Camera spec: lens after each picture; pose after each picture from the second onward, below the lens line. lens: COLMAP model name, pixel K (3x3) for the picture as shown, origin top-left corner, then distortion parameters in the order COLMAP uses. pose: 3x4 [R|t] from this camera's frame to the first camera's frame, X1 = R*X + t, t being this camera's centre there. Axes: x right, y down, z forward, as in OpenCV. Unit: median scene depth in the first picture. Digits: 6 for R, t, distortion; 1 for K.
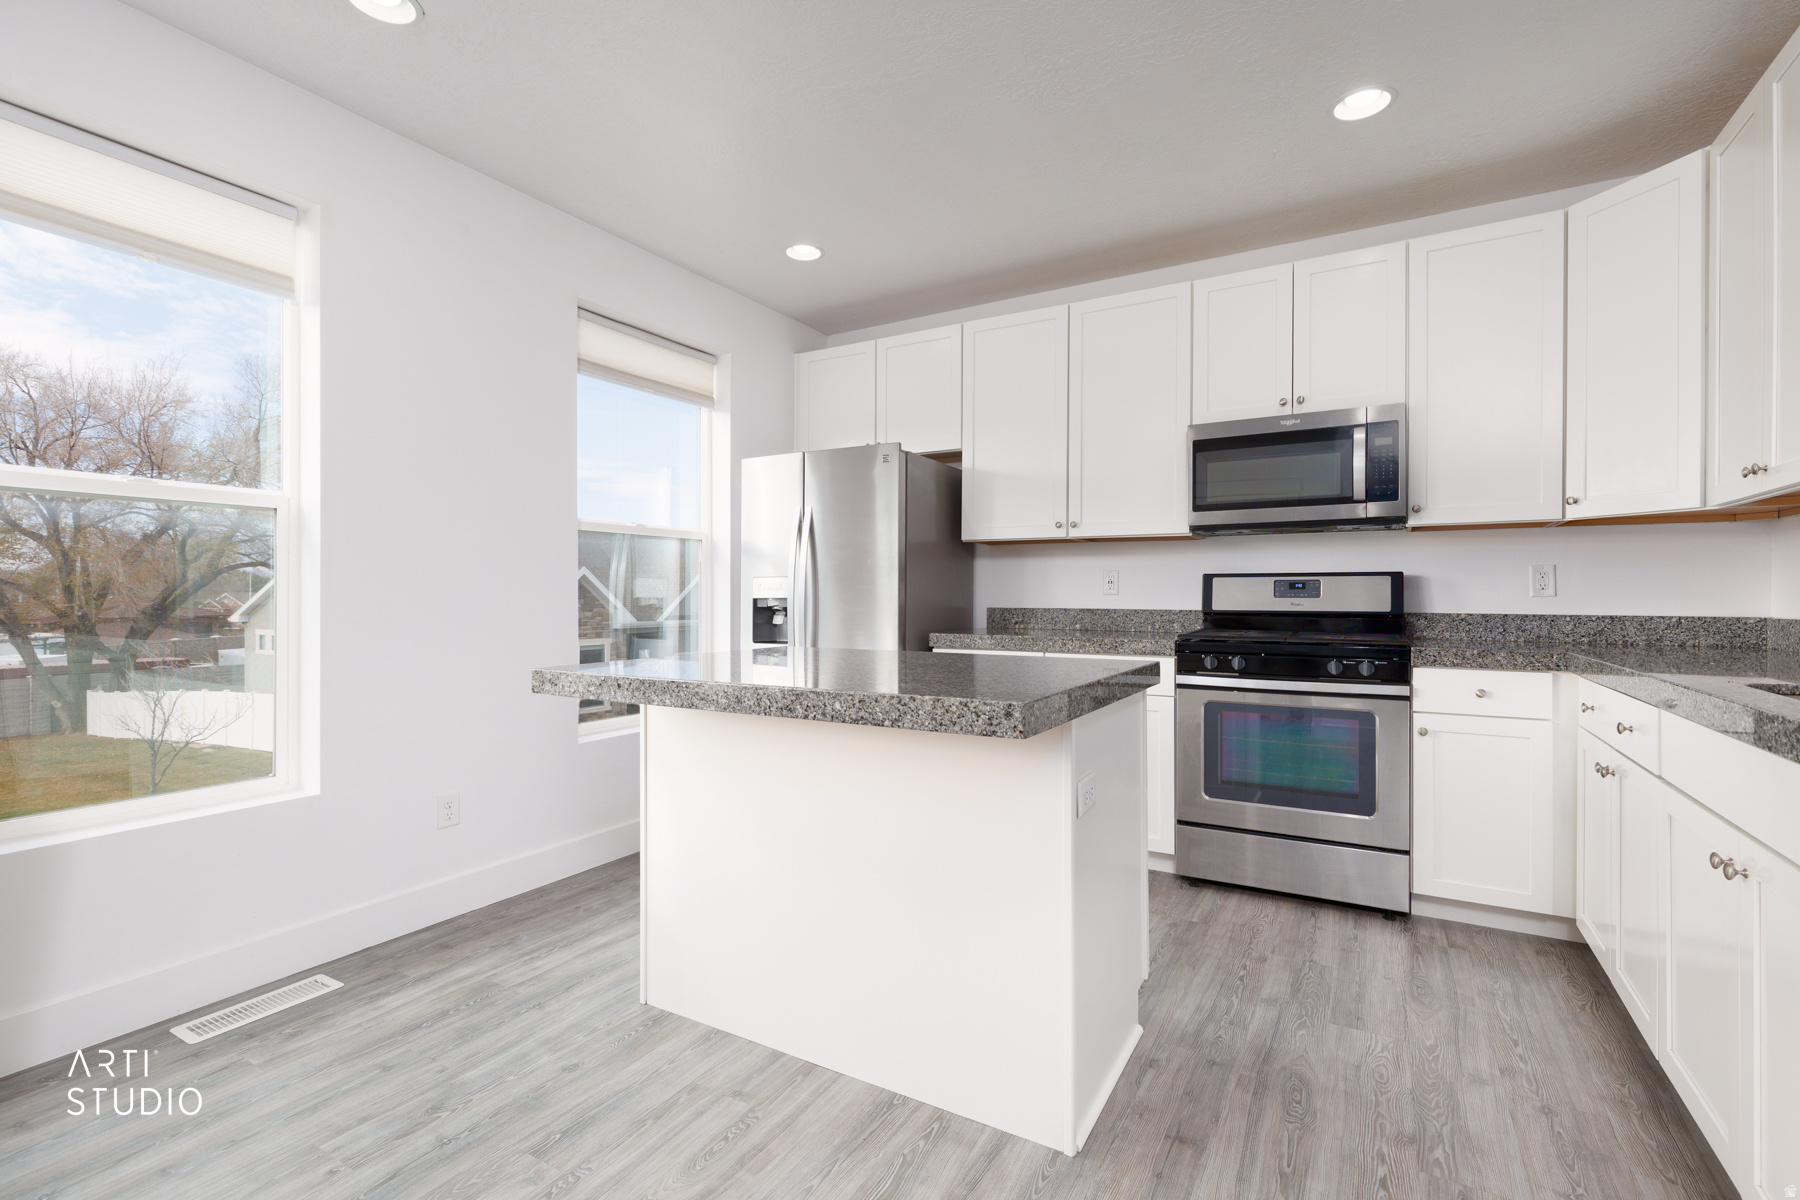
lens RADIAL K [[813.9, 0, 899.4], [0, 813.9, 594.8], [0, 0, 1]] dist [0.005156, -0.001185]
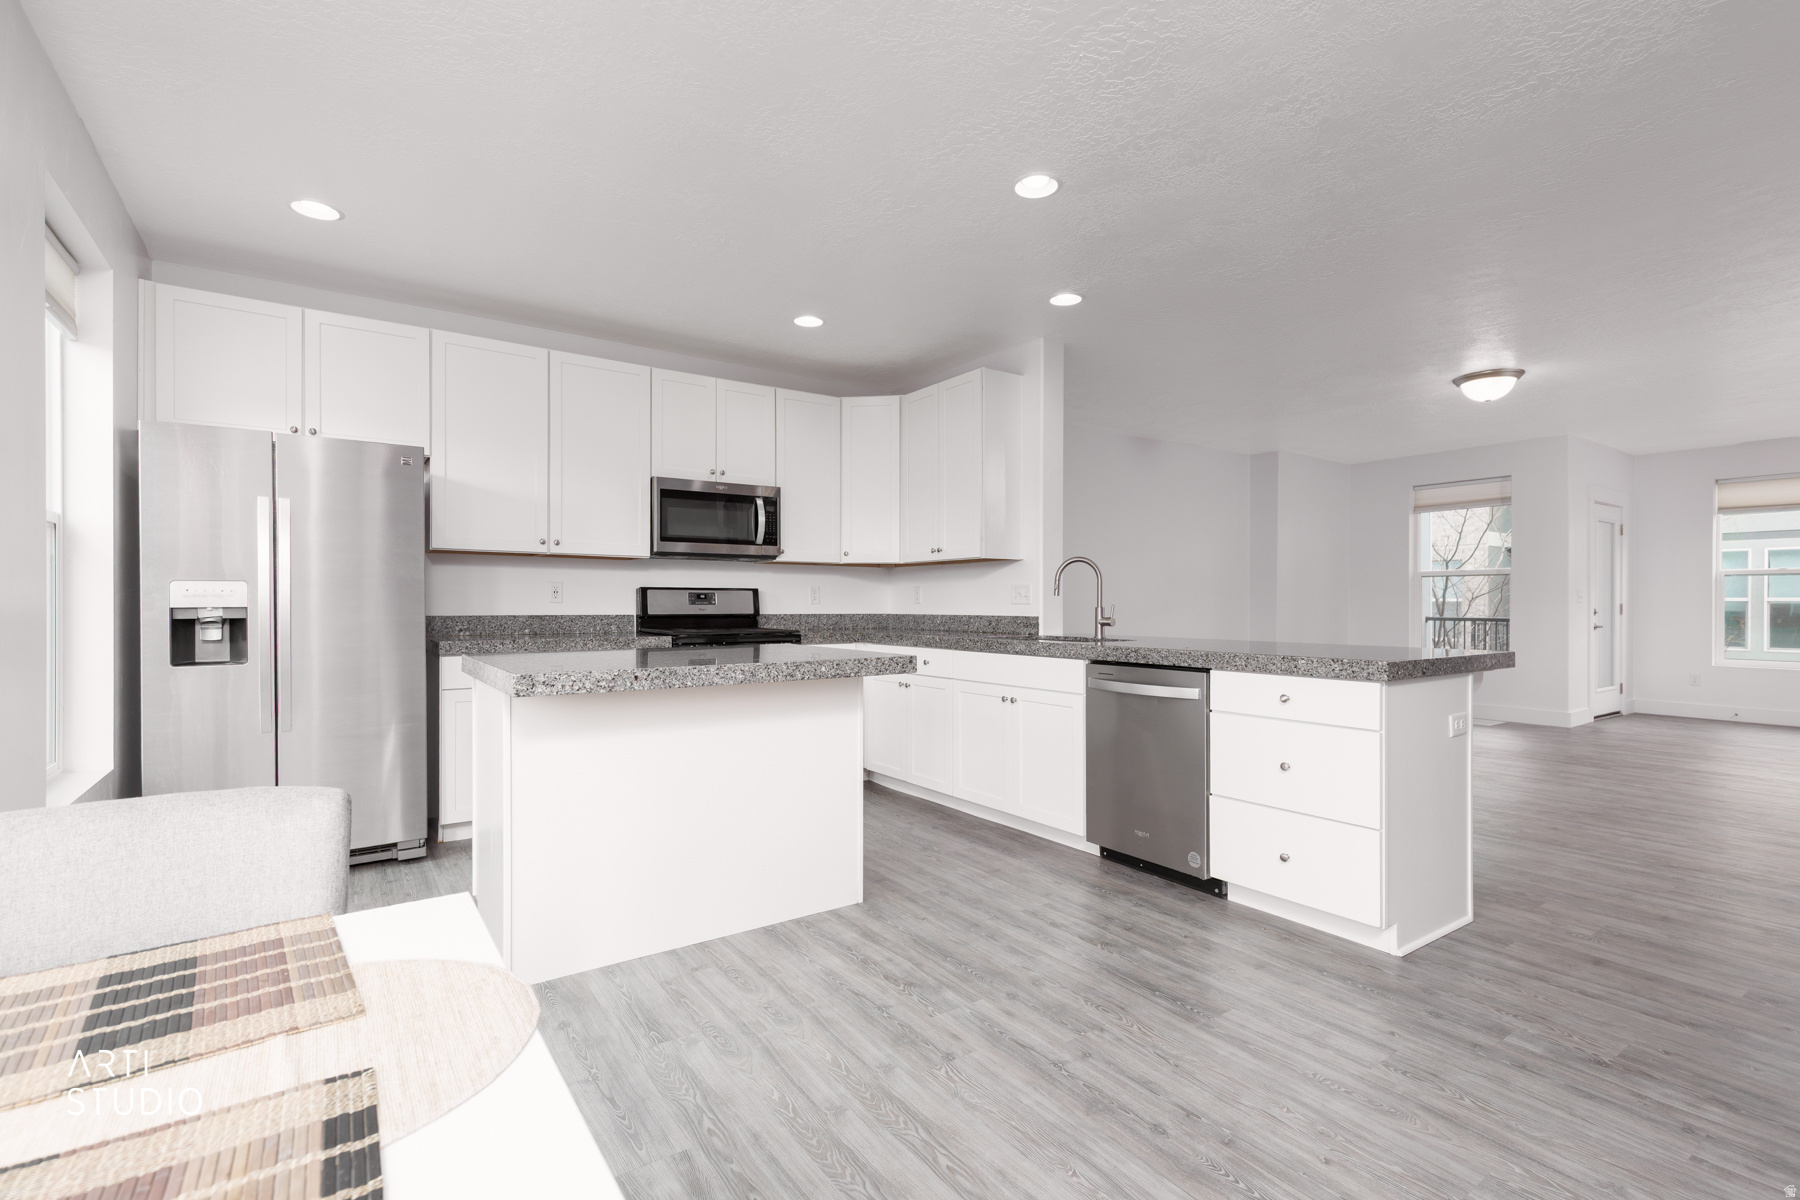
lens RADIAL K [[813.9, 0, 930.9], [0, 813.9, 605.1], [0, 0, 1]] dist [0.005156, -0.001185]
pose [[0.400999, -0.003041, 0.916074, -0.667526], [-0.000850, 0.999993, 0.003692, -0.001835], [-0.916078, -0.002259, 0.400993, 0.047732]]
